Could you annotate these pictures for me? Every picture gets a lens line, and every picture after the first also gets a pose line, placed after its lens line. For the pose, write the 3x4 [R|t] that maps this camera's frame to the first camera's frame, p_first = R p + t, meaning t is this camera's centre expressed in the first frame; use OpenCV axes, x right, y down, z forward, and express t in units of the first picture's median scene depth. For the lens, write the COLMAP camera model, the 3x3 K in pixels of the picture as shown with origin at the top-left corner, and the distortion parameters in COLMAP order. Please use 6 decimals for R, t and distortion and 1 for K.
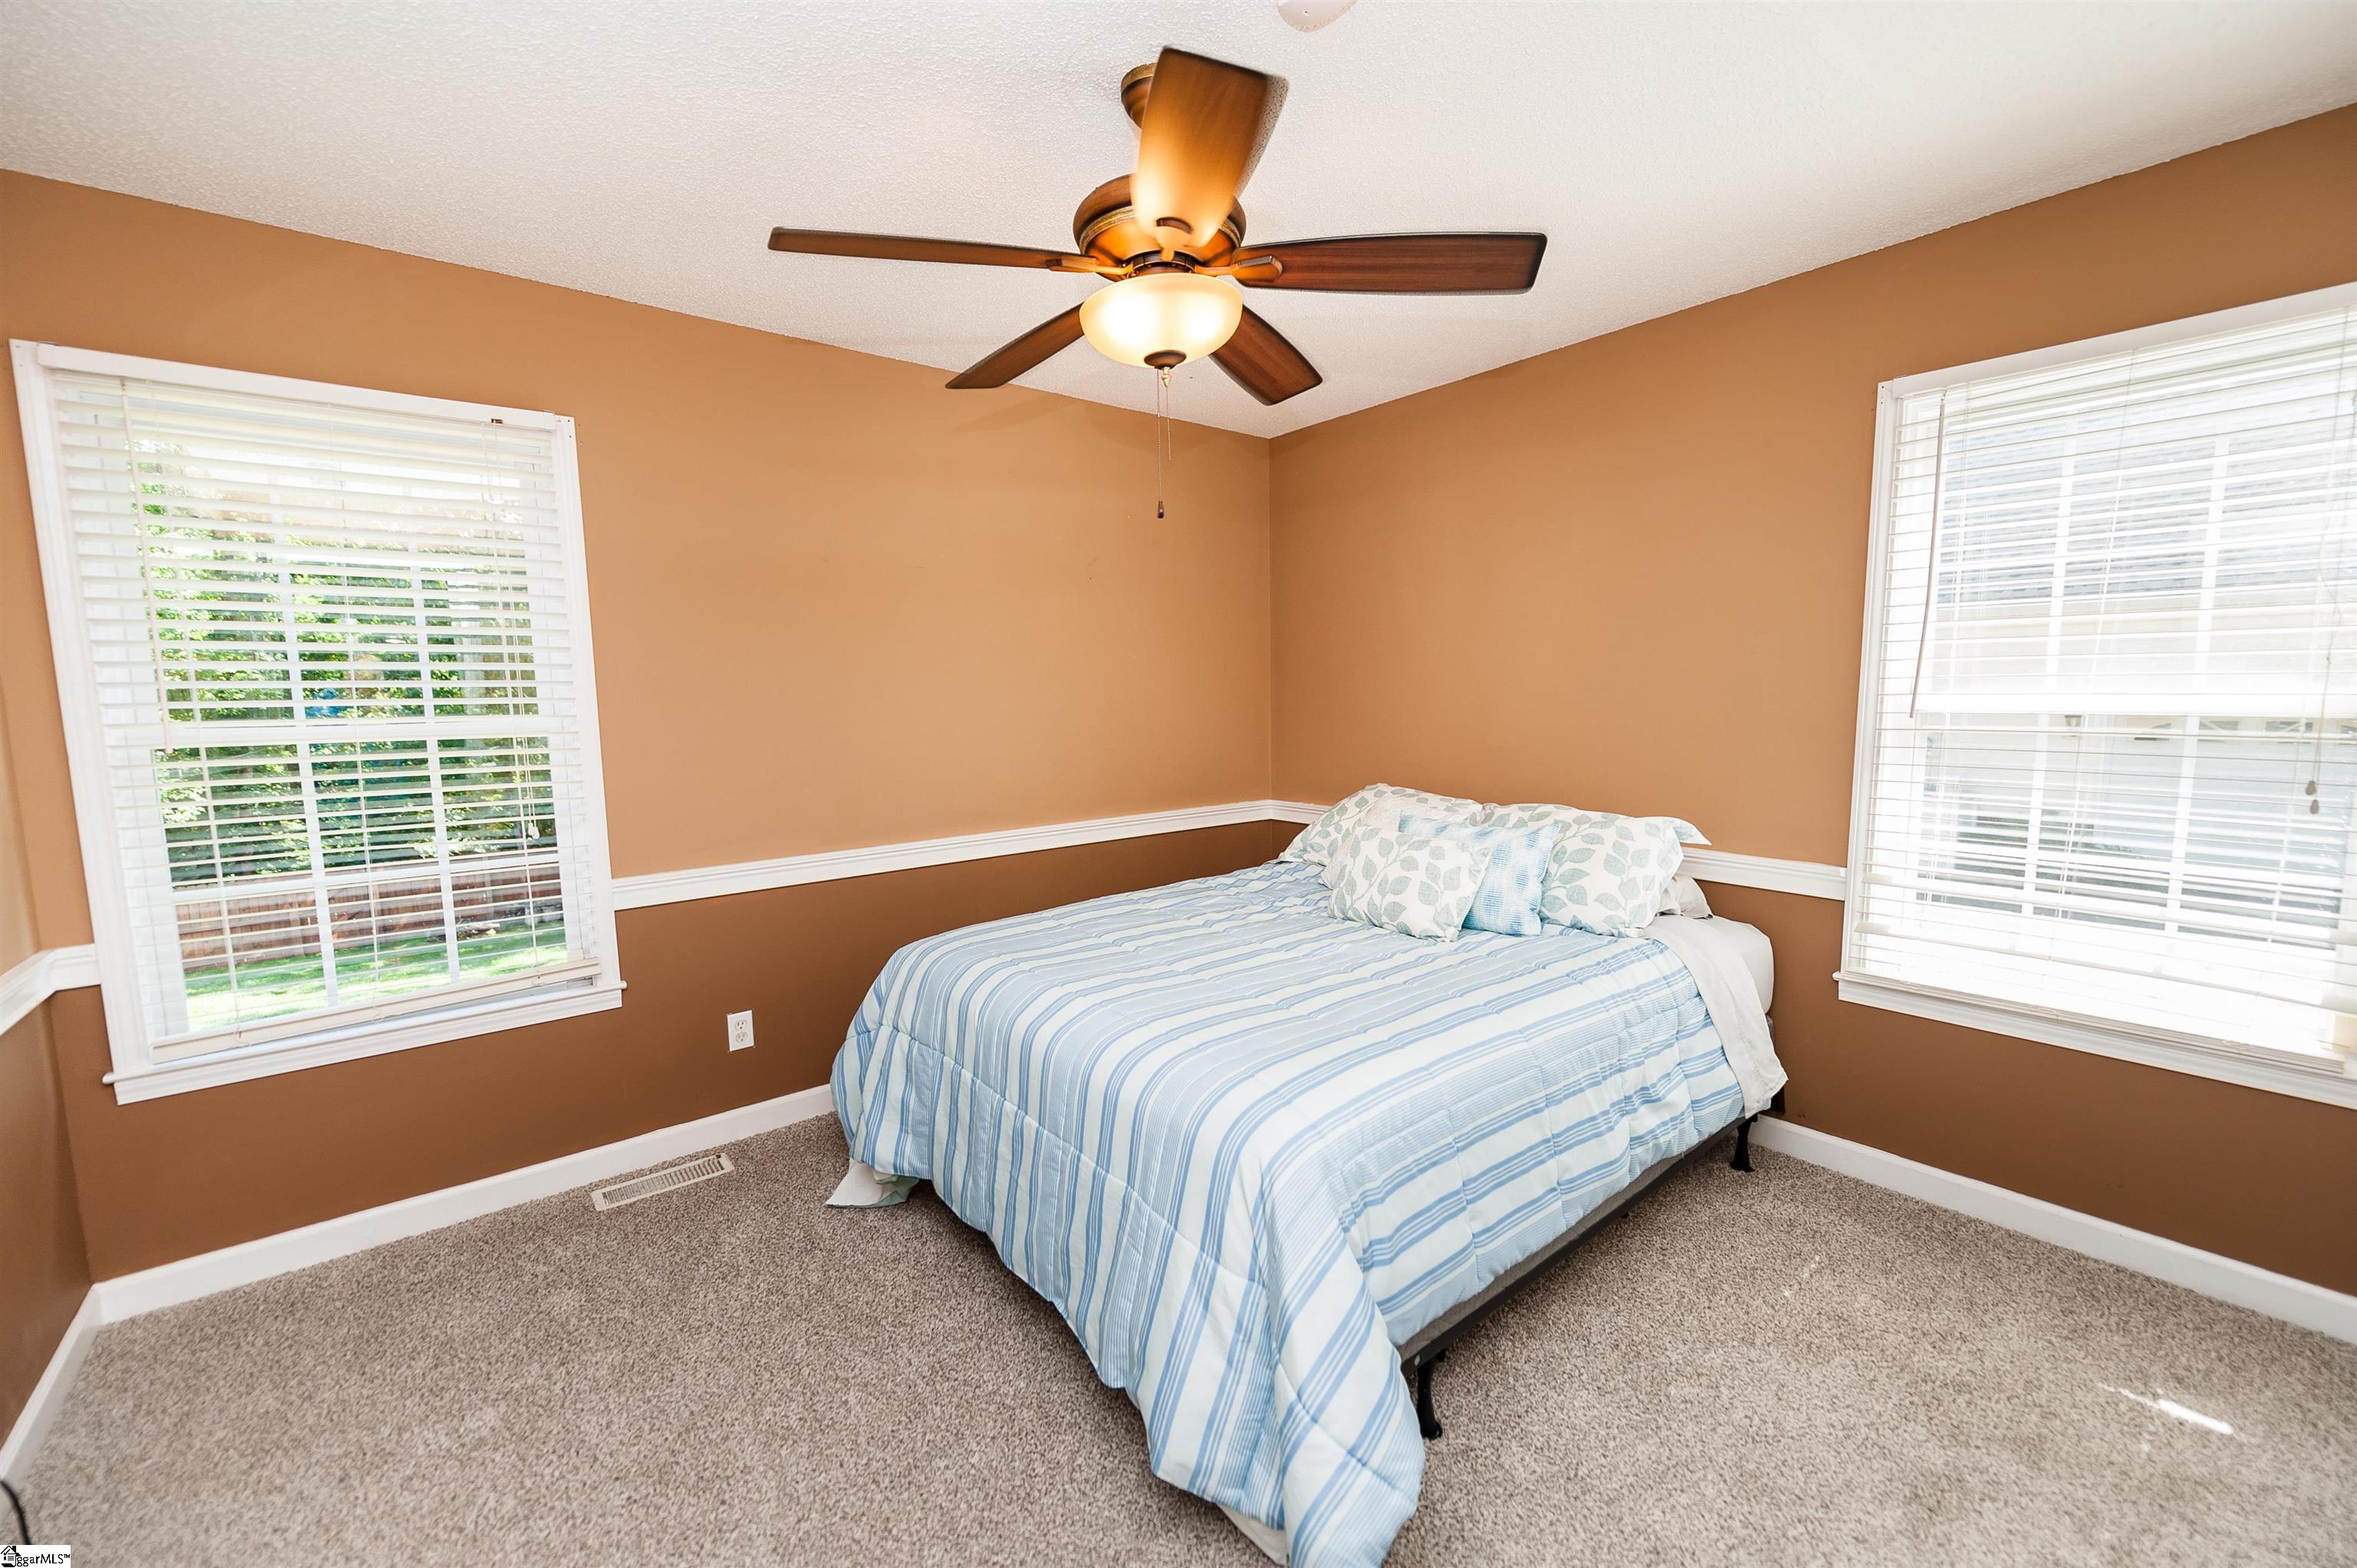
lens RADIAL K [[950.7, 0, 1180.5], [0, 950.7, 799.4], [0, 0, 1]] dist [0.004013, -0.002949]
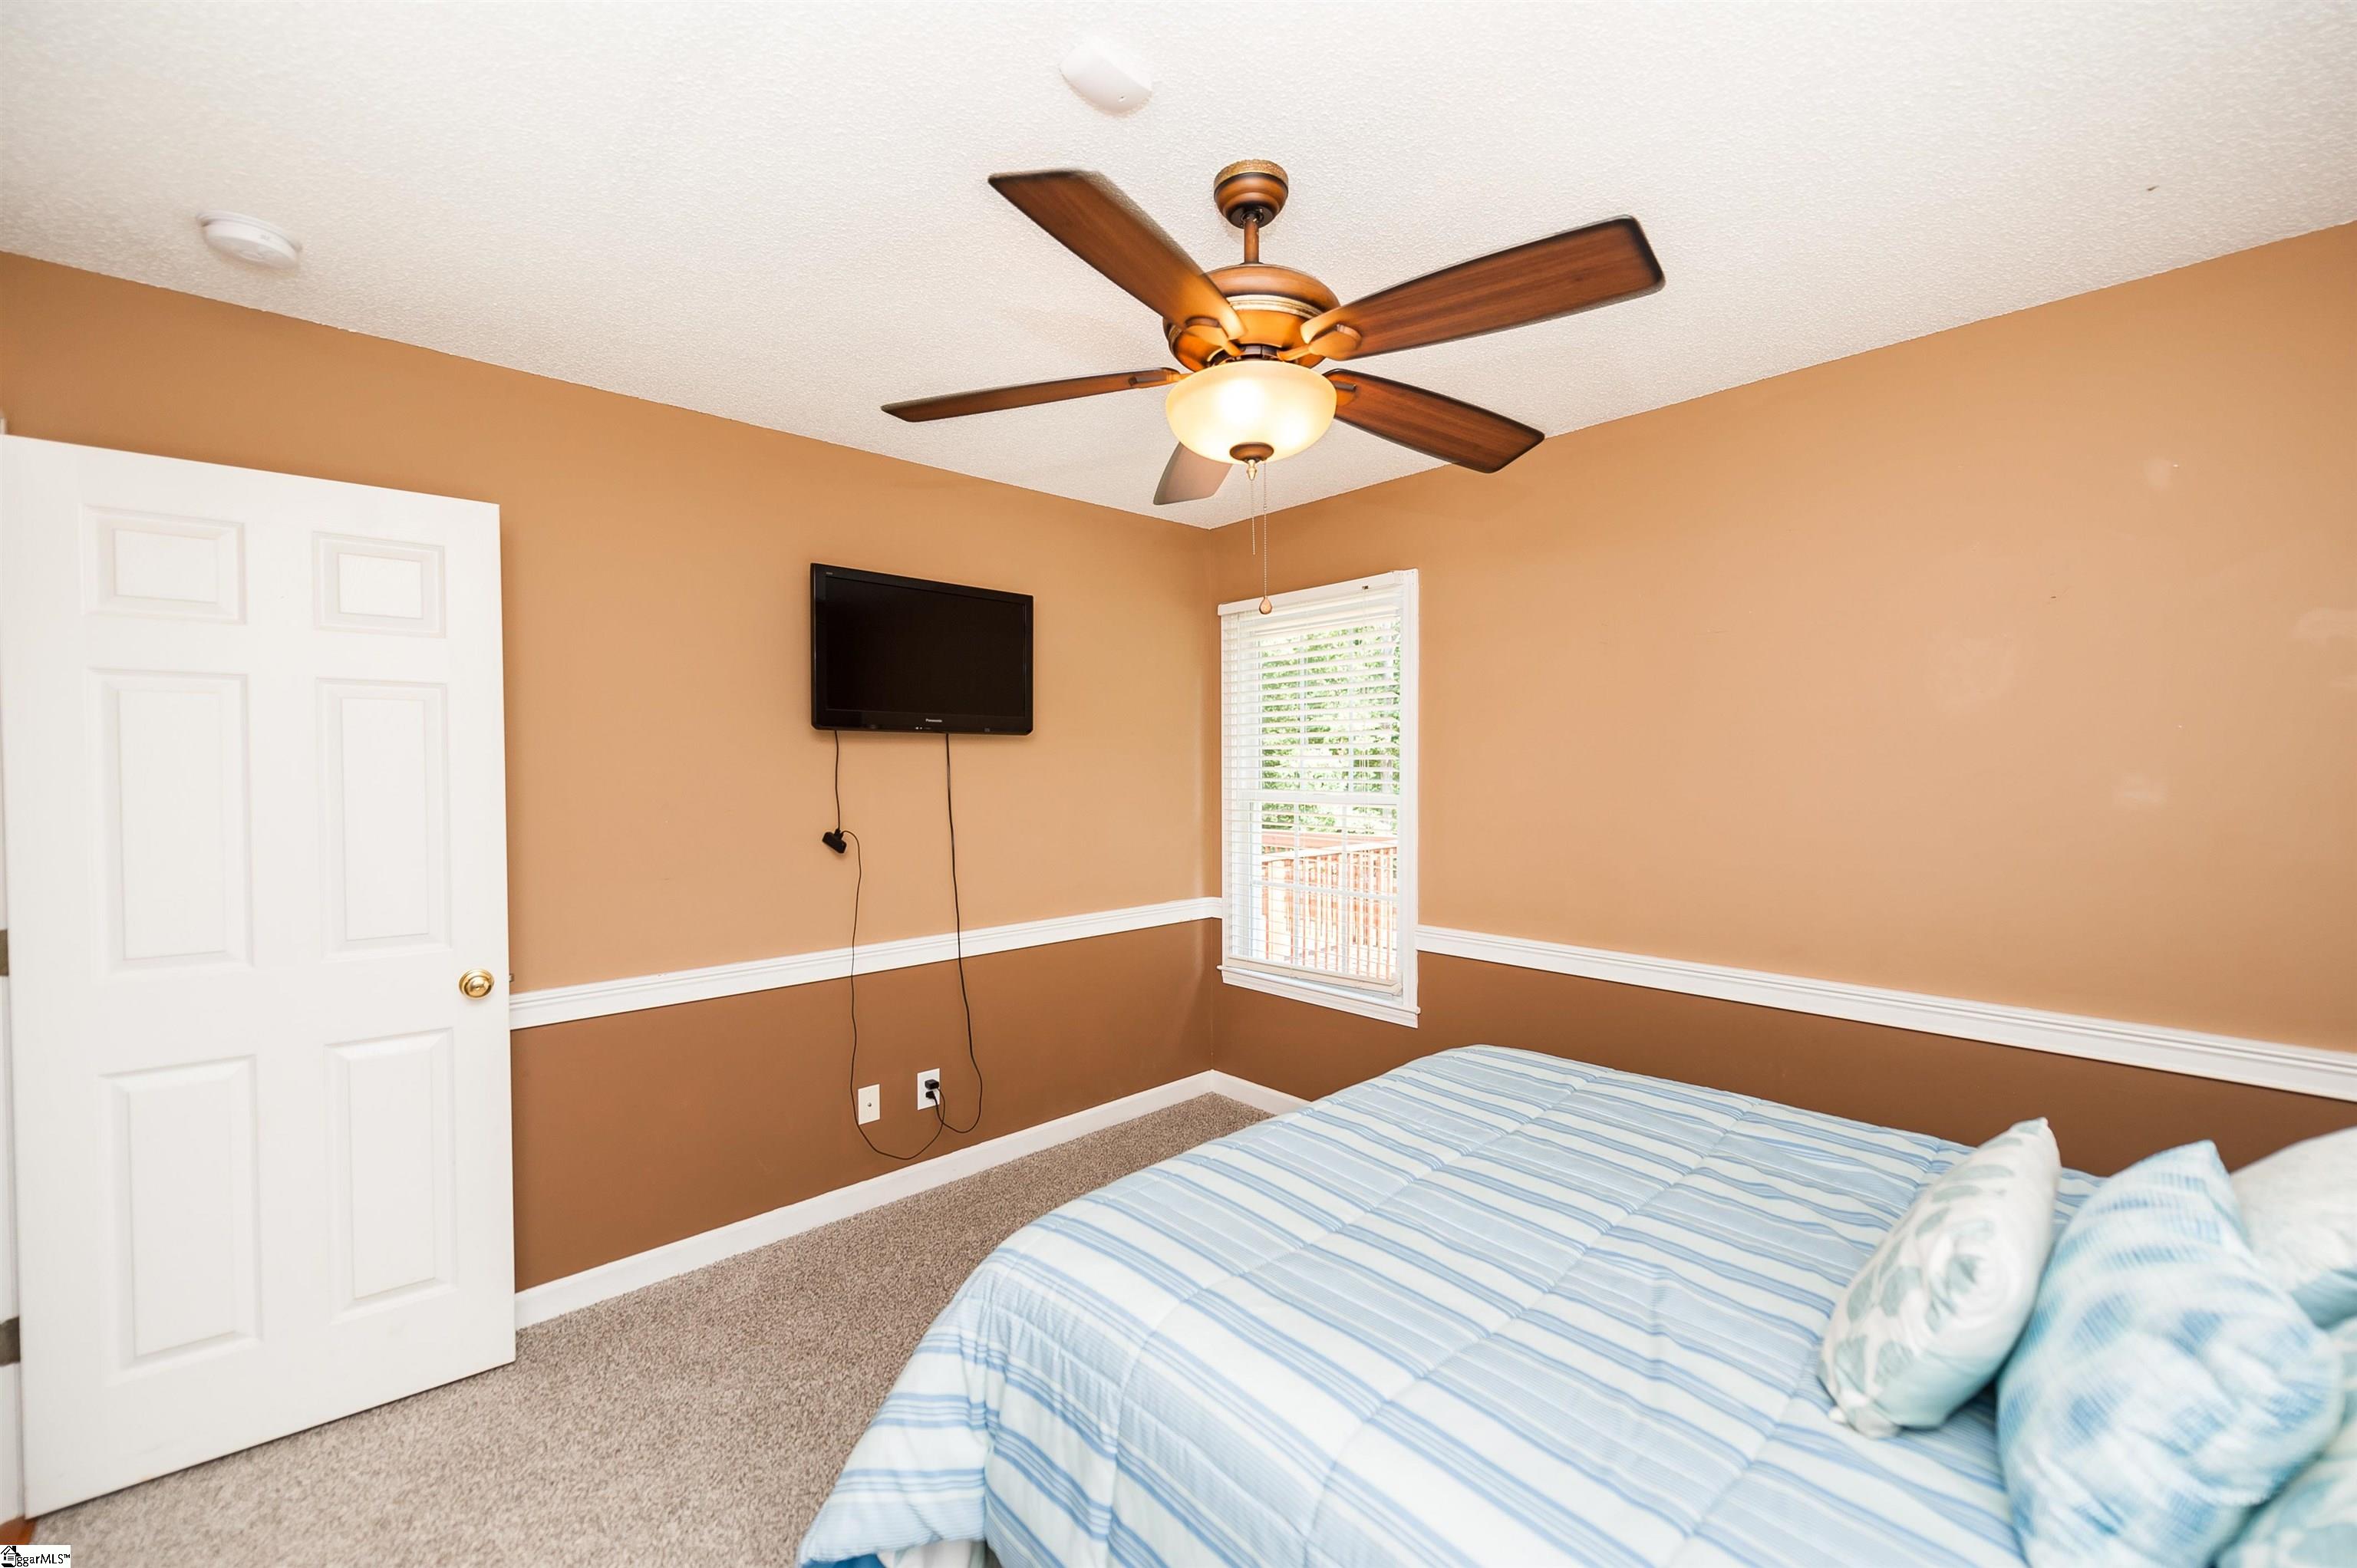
lens RADIAL K [[950.7, 0, 1182.9], [0, 950.7, 765.4], [0, 0, 1]] dist [0.004013, -0.002949]
pose [[0.048236, 0.015583, -0.998714, 0.759030], [-0.112957, 0.993549, 0.010047, -0.121422], [0.992428, 0.112327, 0.049685, 0.731045]]
